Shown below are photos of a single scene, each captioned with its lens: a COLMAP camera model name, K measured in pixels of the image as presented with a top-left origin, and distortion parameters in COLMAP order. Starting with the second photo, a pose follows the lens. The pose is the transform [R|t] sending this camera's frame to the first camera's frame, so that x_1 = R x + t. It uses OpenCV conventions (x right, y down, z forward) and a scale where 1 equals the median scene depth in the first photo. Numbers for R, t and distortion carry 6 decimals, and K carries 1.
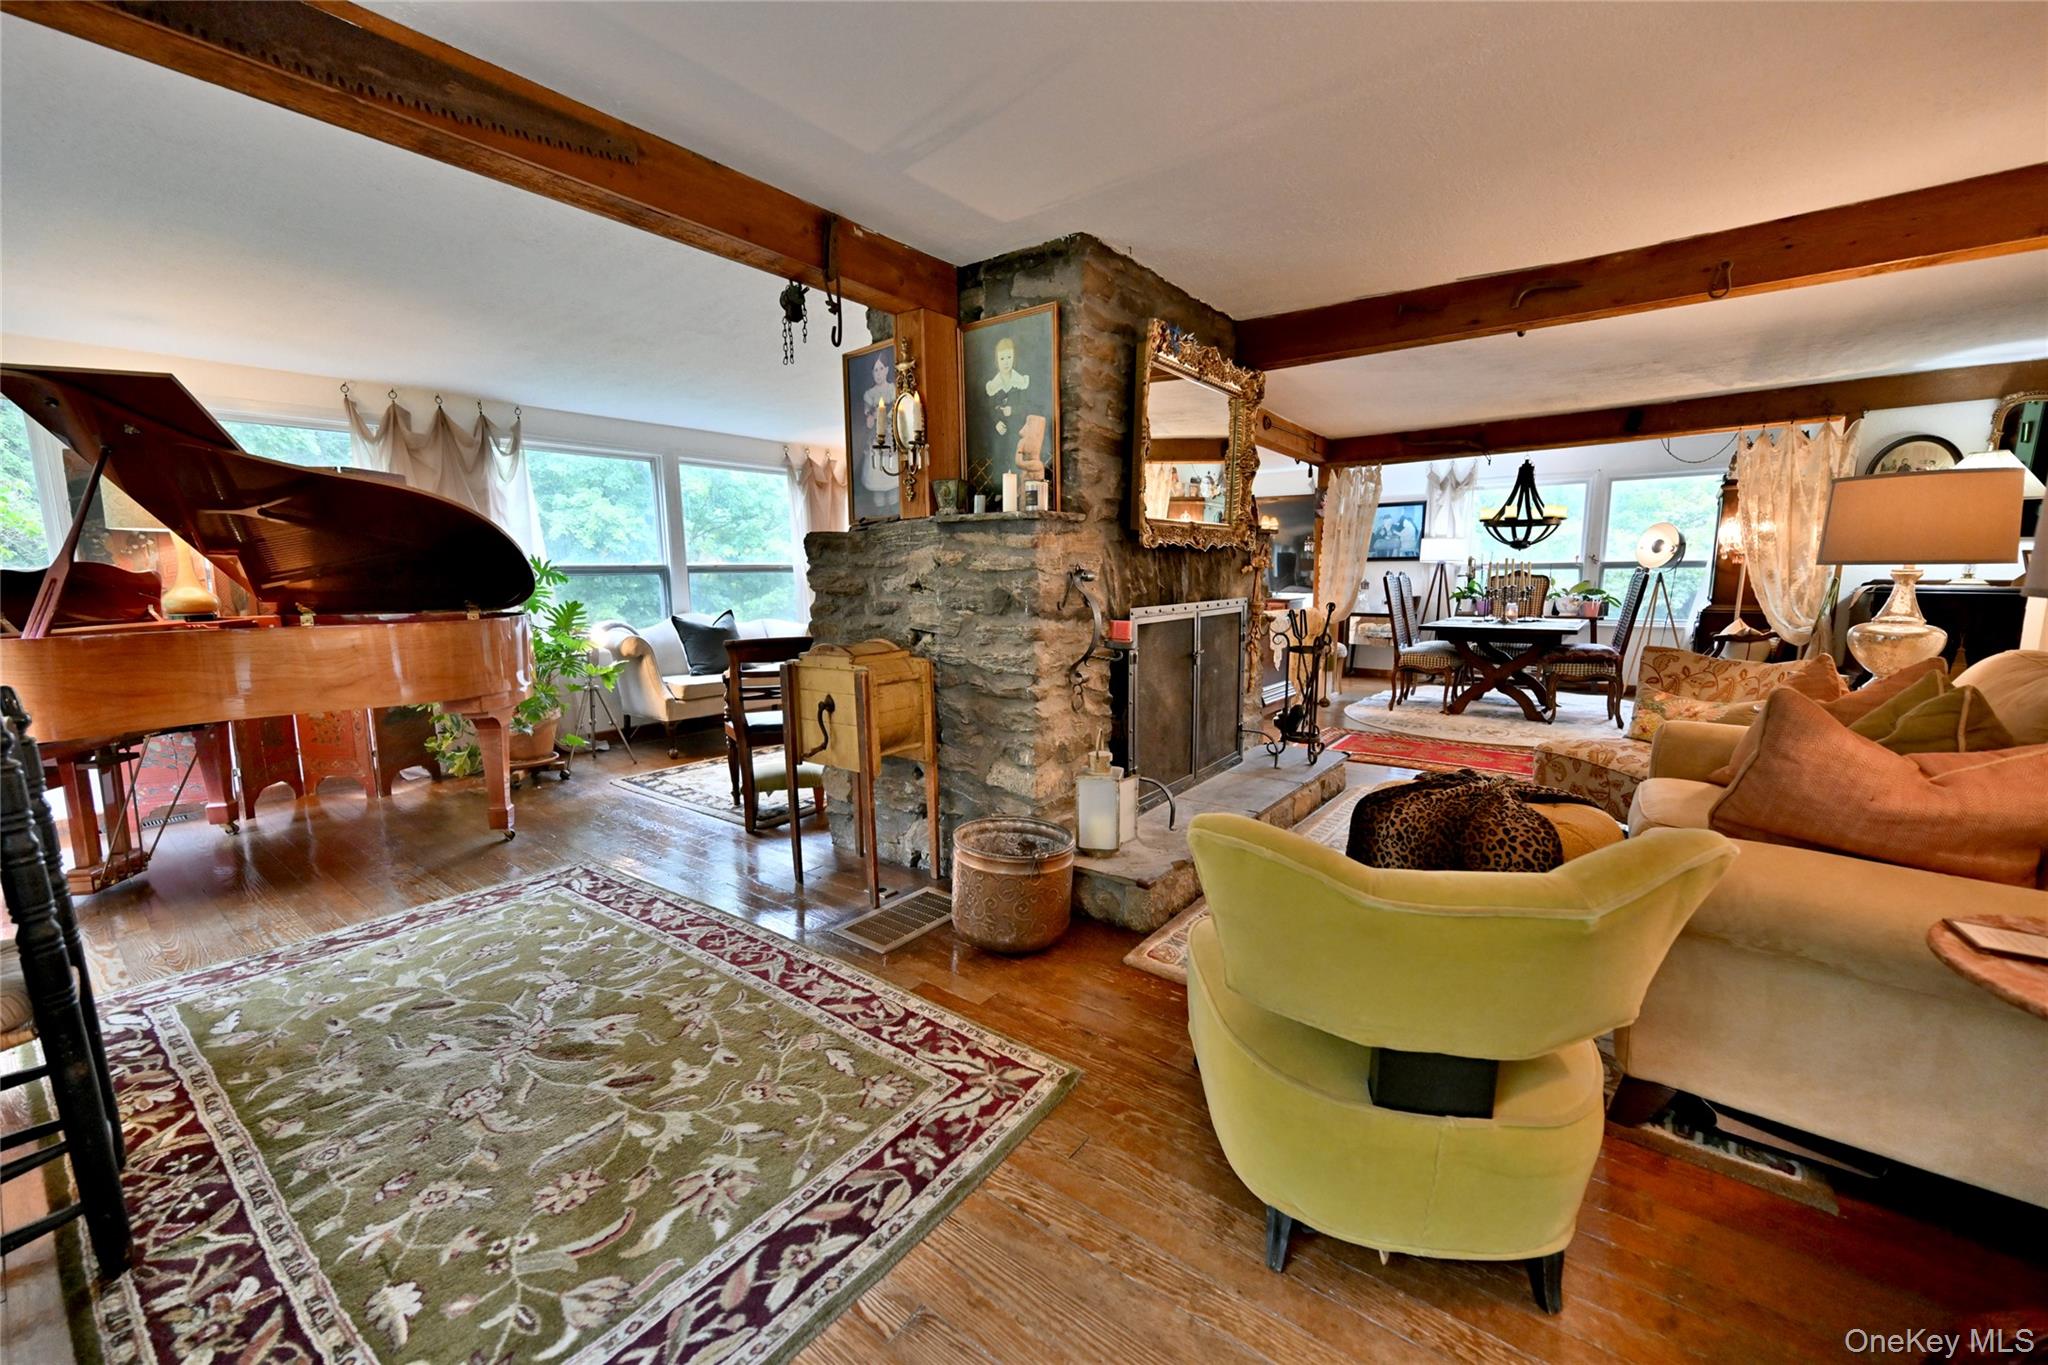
lens RADIAL K [[801.2, 0, 1020.8], [0, 801.2, 676.7], [0, 0, 1]] dist [0.002774, -0.000310]
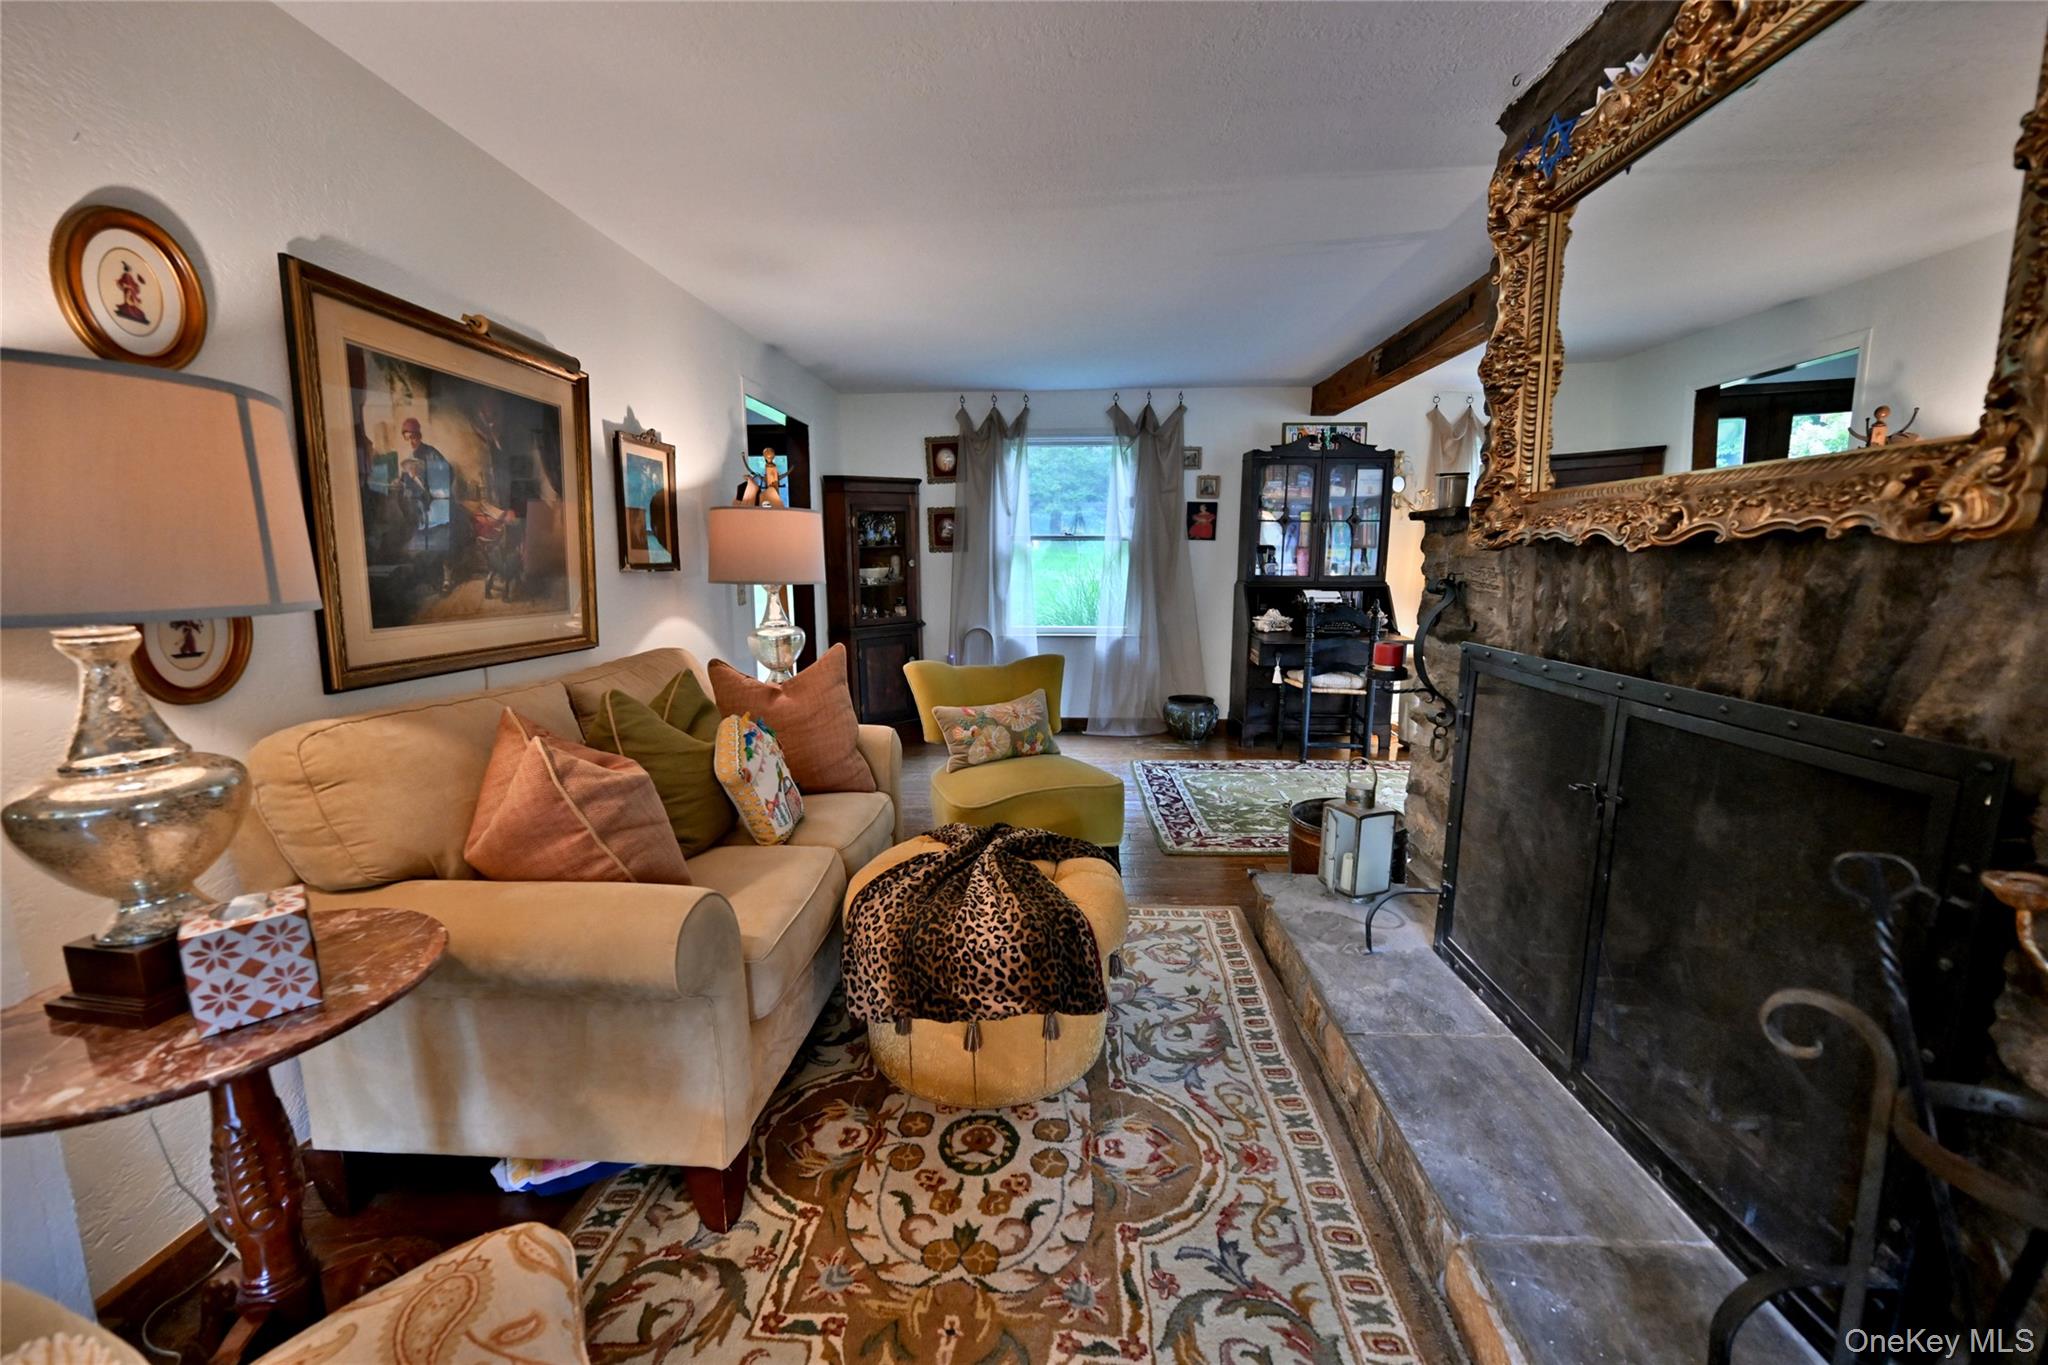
lens RADIAL K [[801.2, 0, 1024.5], [0, 801.2, 677.4], [0, 0, 1]] dist [0.002774, -0.000310]
pose [[-0.825847, 0.088816, -0.556855, 1.432914], [-0.069547, 0.963936, 0.256885, -0.351599], [0.559588, 0.250875, -0.789888, 2.374376]]
